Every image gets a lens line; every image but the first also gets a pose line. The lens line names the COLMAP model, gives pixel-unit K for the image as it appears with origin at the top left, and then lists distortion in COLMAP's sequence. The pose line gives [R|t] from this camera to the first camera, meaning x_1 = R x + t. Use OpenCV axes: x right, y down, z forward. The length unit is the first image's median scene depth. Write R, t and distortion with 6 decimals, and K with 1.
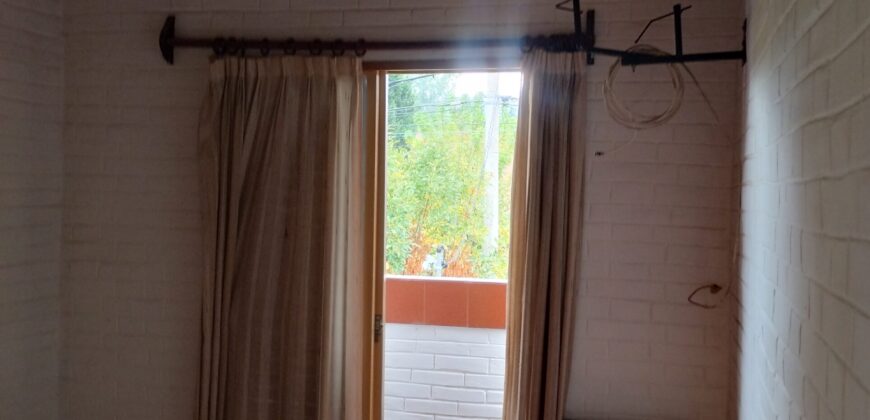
lens RADIAL K [[704.9, 0, 435.0], [0, 704.9, 210.0], [0, 0, 1]] dist [0.067326, -0.098277]
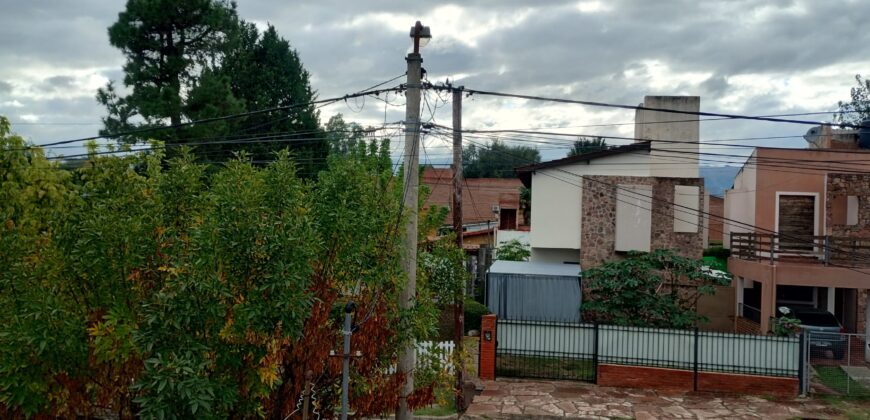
lens RADIAL K [[704.9, 0, 435.0], [0, 704.9, 210.0], [0, 0, 1]] dist [0.067326, -0.098277]
pose [[0.991648, 0.021274, 0.127211, -0.000560], [-0.014744, 0.998535, -0.052060, -0.007159], [-0.128132, 0.049750, 0.990509, 0.162920]]
